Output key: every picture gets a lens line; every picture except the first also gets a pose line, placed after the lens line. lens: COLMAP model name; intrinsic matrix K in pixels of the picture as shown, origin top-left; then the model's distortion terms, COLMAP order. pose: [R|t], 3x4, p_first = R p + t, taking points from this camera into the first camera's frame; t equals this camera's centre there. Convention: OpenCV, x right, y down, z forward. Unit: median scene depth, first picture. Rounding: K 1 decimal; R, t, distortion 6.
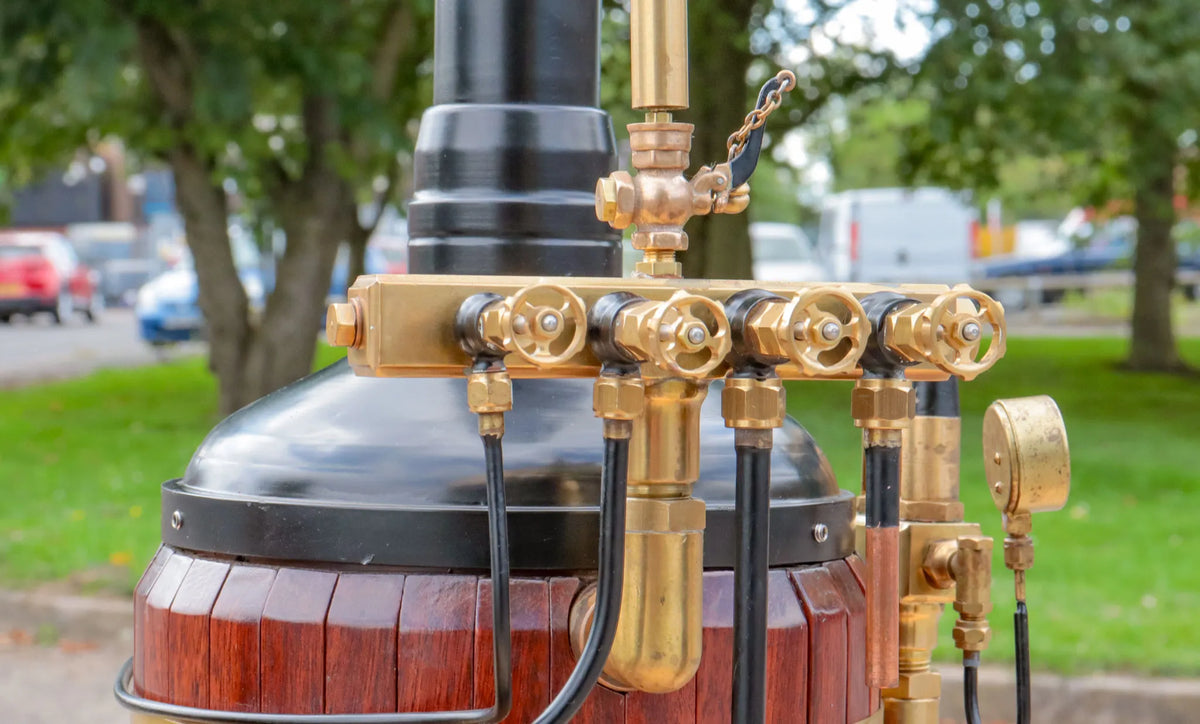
lens RADIAL K [[2575.9, 0, 599.2], [0, 2575.9, 364.1], [0, 0, 1]] dist [0.019257, 0.000000]
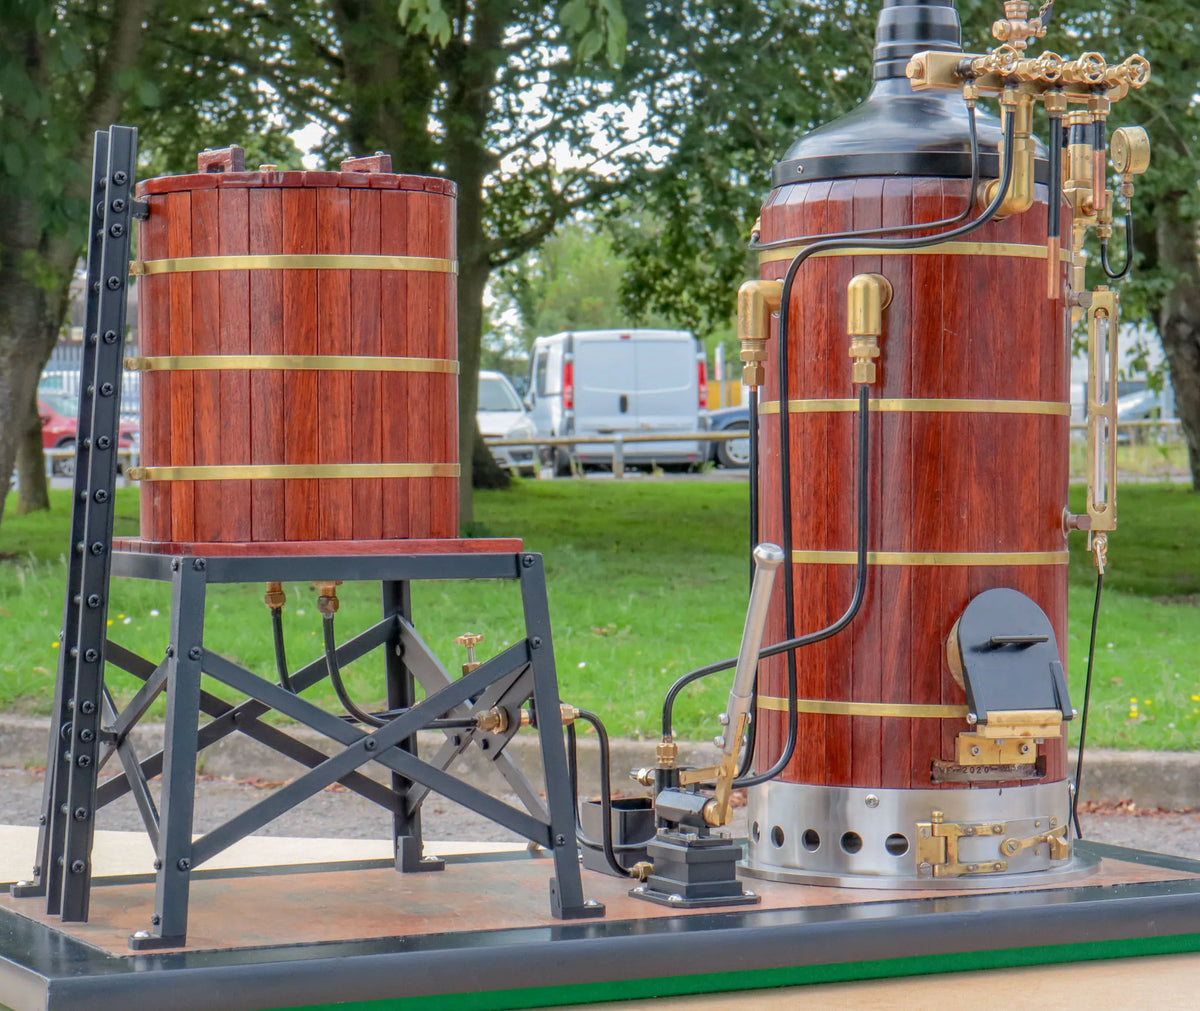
lens RADIAL K [[3084.0, 0, 601.0], [0, 3084.0, 504.5], [0, 0, 1]] dist [0.032453, 0.000000]
pose [[0.992948, -0.006926, 0.118351, -0.789651], [0.008769, 0.999848, -0.015062, 0.474839], [-0.118229, 0.015994, 0.992858, -2.138704]]
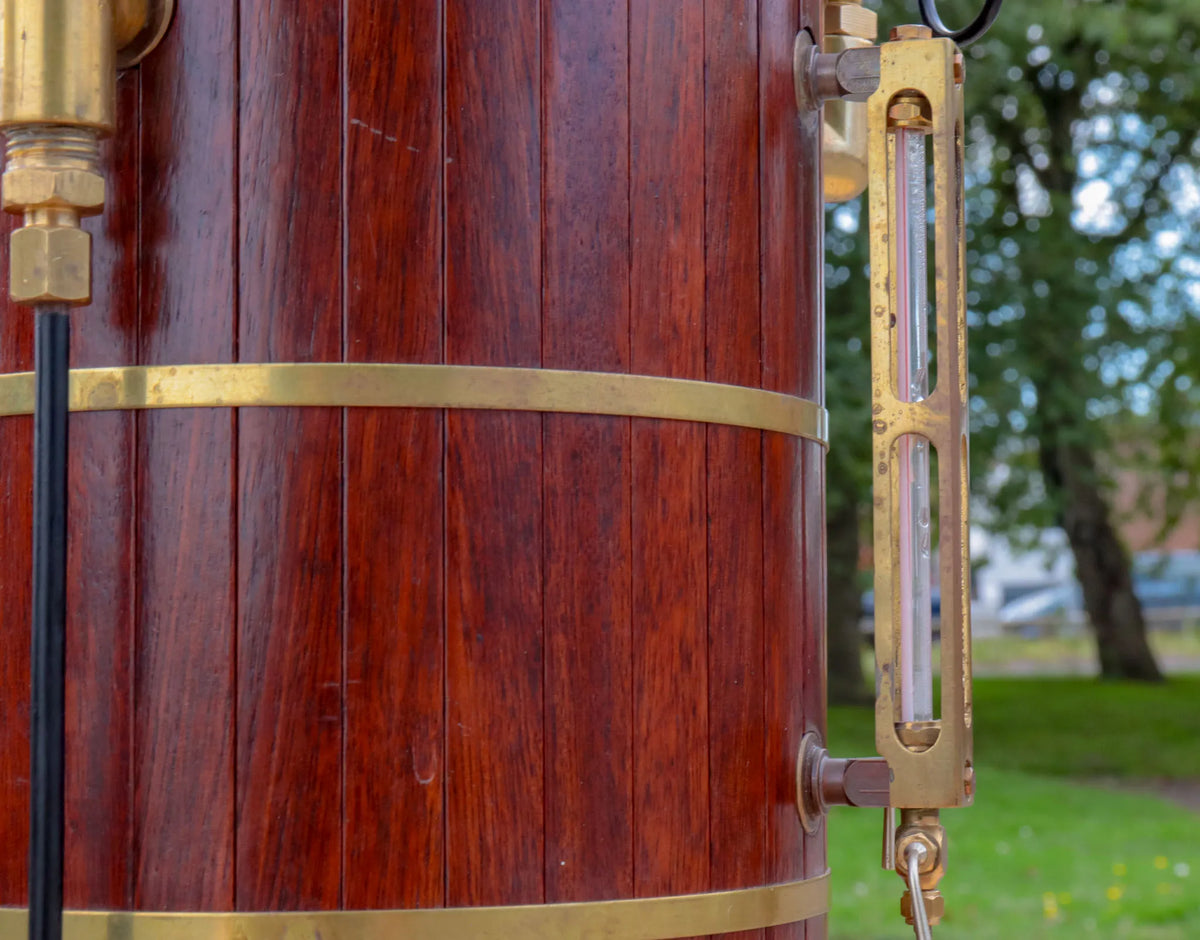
lens RADIAL K [[2639.1, 0, 703.1], [0, 2639.1, 458.4], [0, 0, 1]] dist [0.040768, 0.000000]
pose [[0.986897, -0.005367, 0.161263, -0.072985], [0.022565, 0.994216, -0.105001, 0.432150], [-0.159767, 0.107264, 0.981310, 0.243591]]
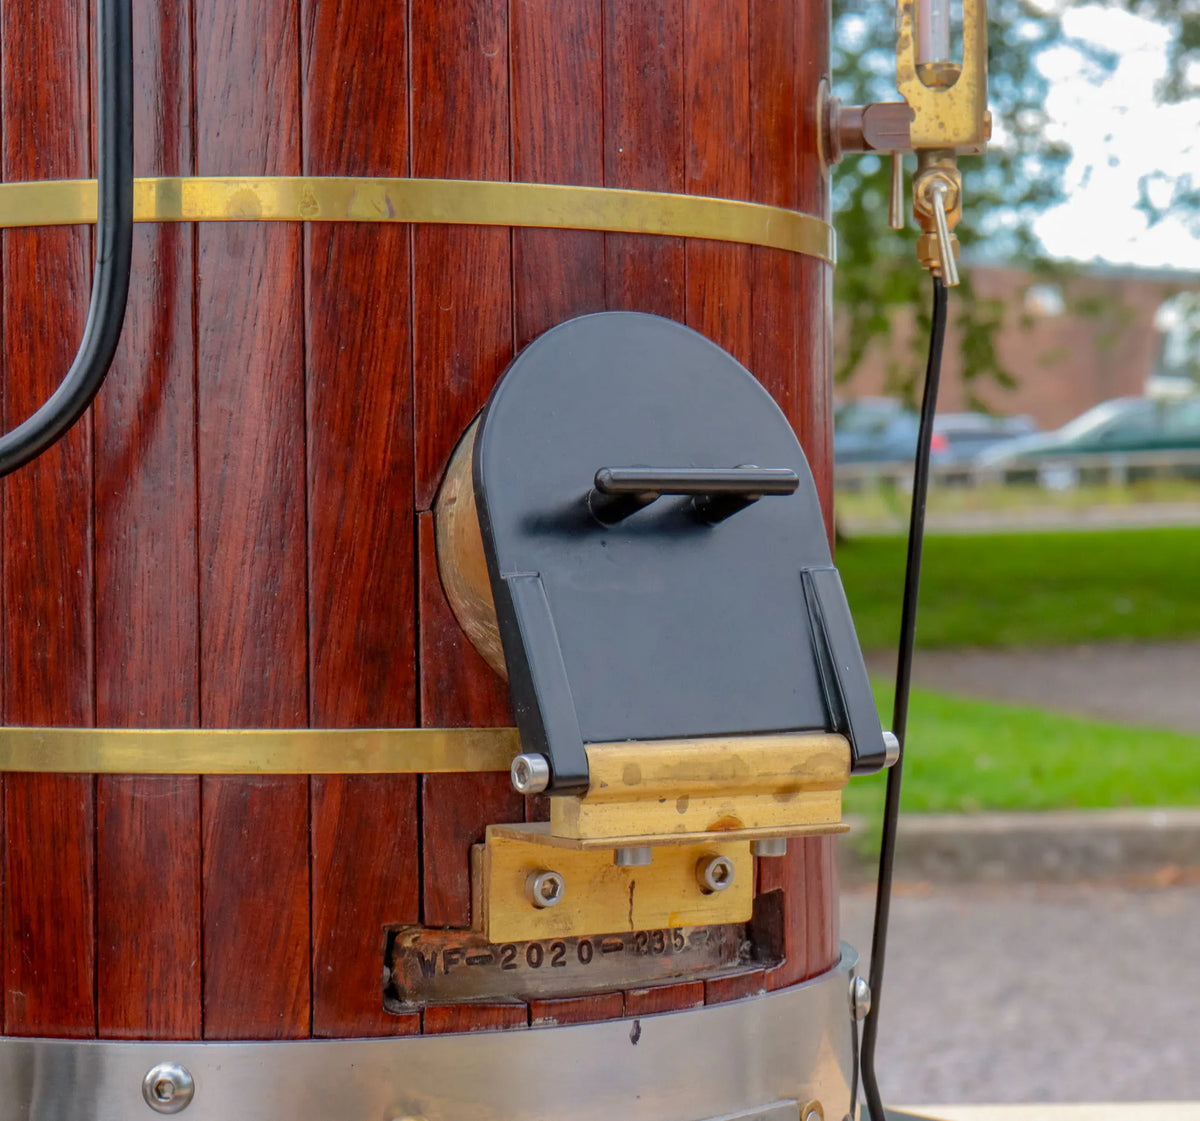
lens RADIAL K [[3108.8, 0, 803.5], [0, 3108.8, 537.4], [0, 0, 1]] dist [0.020738, 0.000000]
pose [[0.948482, -0.017932, 0.316323, -0.232506], [0.026797, 0.999360, -0.023696, 0.608647], [-0.315696, 0.030951, 0.948356, 0.143896]]
